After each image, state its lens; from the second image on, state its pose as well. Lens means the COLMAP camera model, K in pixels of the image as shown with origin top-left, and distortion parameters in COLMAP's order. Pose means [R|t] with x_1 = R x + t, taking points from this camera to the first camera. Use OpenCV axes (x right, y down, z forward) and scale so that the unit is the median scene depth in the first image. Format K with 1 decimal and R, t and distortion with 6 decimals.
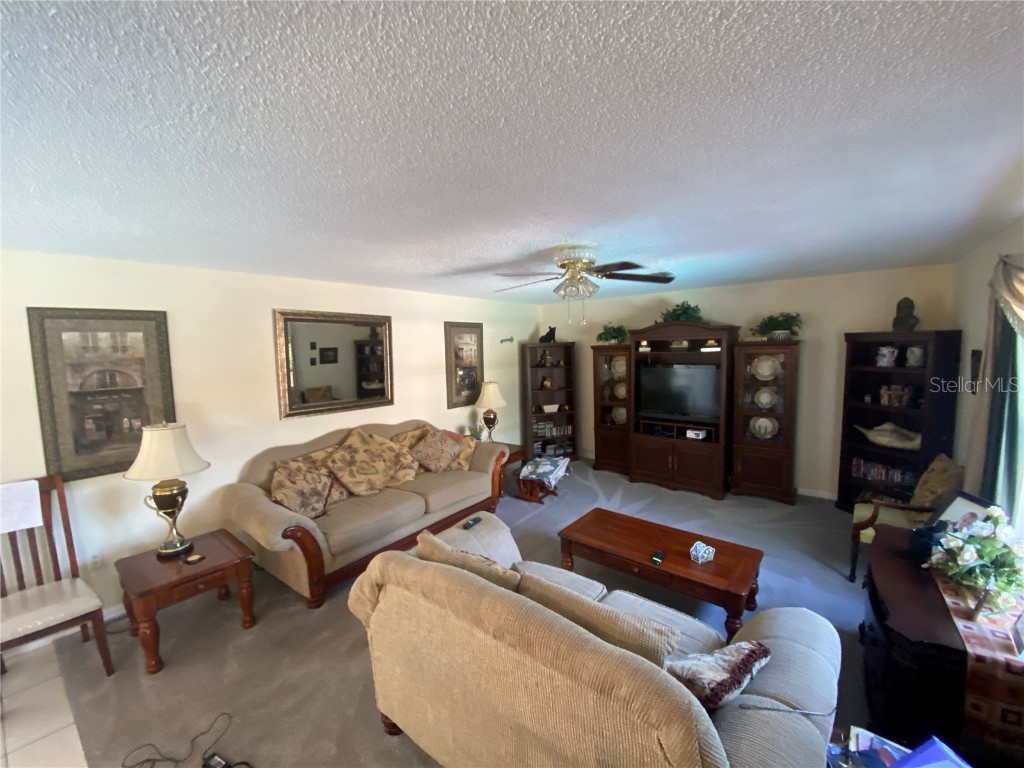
lens RADIAL K [[414.1, 0, 510.2], [0, 414.1, 385.6], [0, 0, 1]] dist [0.020979, -0.022574]
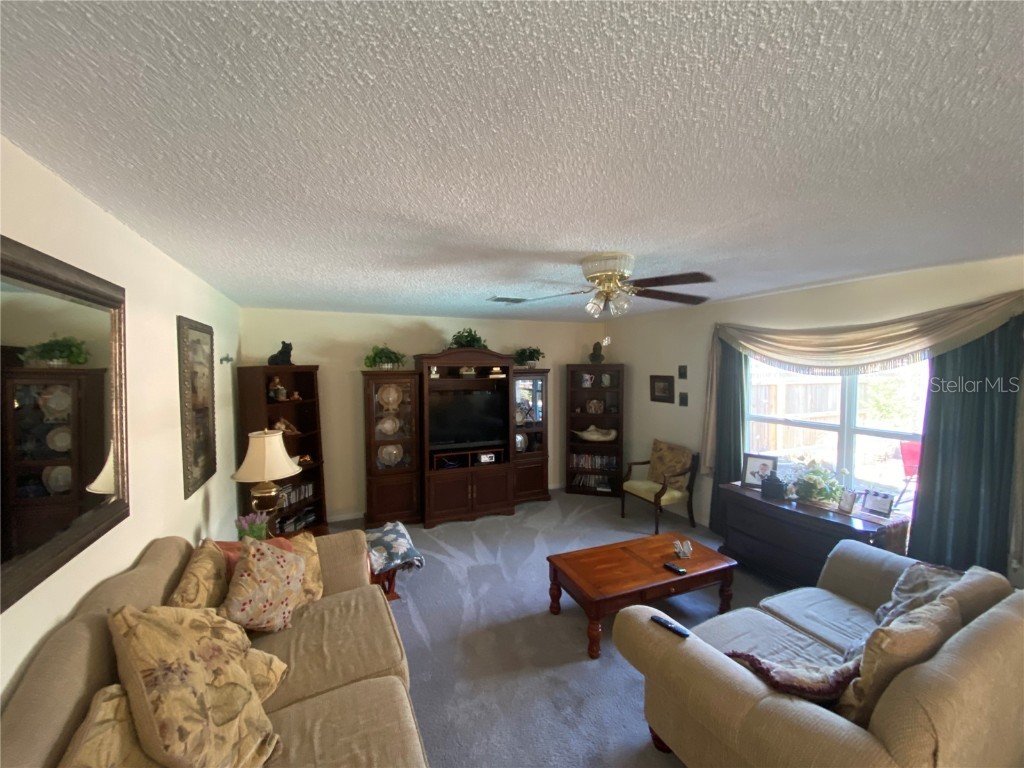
lens RADIAL K [[414.1, 0, 510.2], [0, 414.1, 385.6], [0, 0, 1]] dist [0.020979, -0.022574]
pose [[0.448605, -0.018956, 0.893529, -0.448854], [0.080400, 0.996577, -0.019223, -0.038631], [-0.890107, 0.080463, 0.448593, 0.489309]]
